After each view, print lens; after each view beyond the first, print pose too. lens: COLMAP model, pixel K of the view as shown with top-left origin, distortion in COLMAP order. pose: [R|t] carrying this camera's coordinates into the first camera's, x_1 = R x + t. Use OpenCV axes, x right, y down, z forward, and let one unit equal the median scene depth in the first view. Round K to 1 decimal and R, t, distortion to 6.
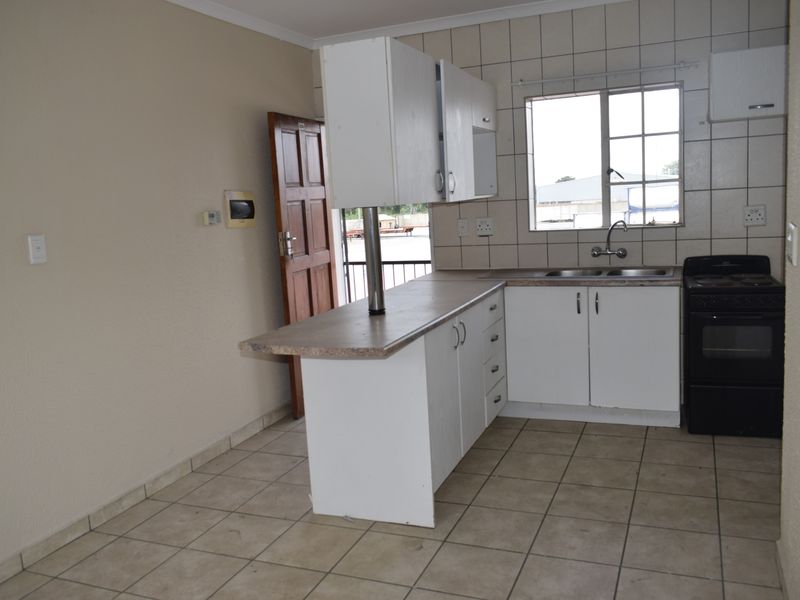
lens RADIAL K [[692.9, 0, 400.0], [0, 692.9, 300.0], [0, 0, 1]] dist [-0.010196, 0.001362]
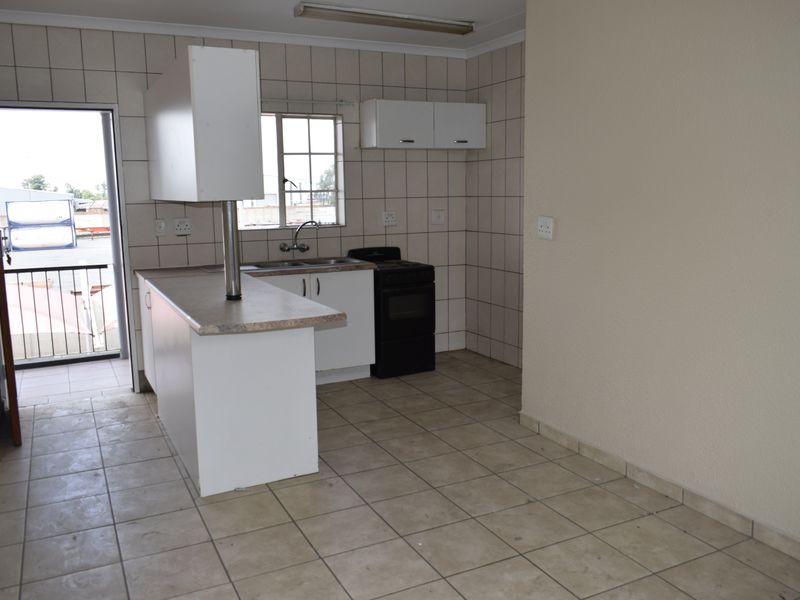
lens RADIAL K [[692.9, 0, 400.0], [0, 692.9, 300.0], [0, 0, 1]] dist [-0.010196, 0.001362]
pose [[0.661486, -0.070477, 0.746639, -0.530159], [0.088357, 0.995965, 0.015731, 0.021488], [-0.744735, 0.055565, 0.665044, 0.066025]]
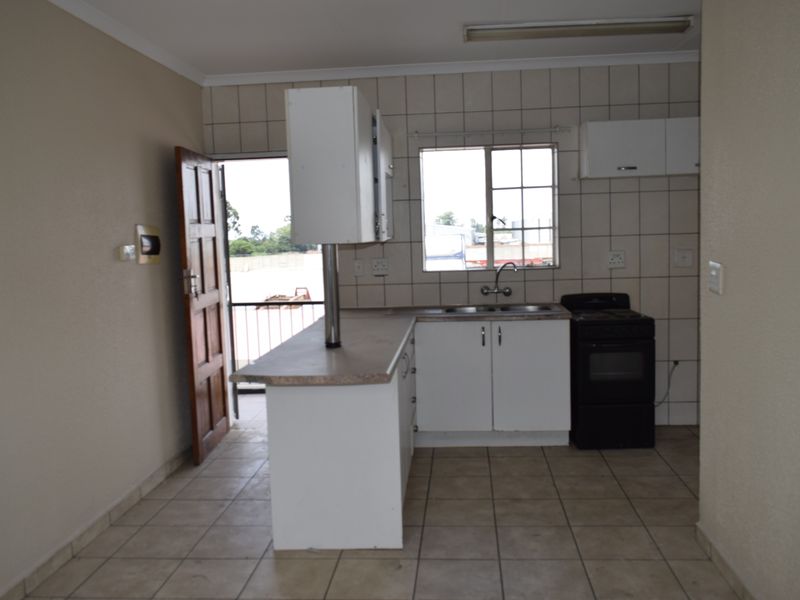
lens RADIAL K [[714.9, 0, 400.0], [0, 714.9, 300.0], [0, 0, 1]] dist [-0.006587, 0.013224]
pose [[0.952915, -0.001569, 0.303234, -0.206870], [0.022080, 0.997691, -0.064224, 0.016645], [-0.302433, 0.067895, 0.950749, -0.039599]]
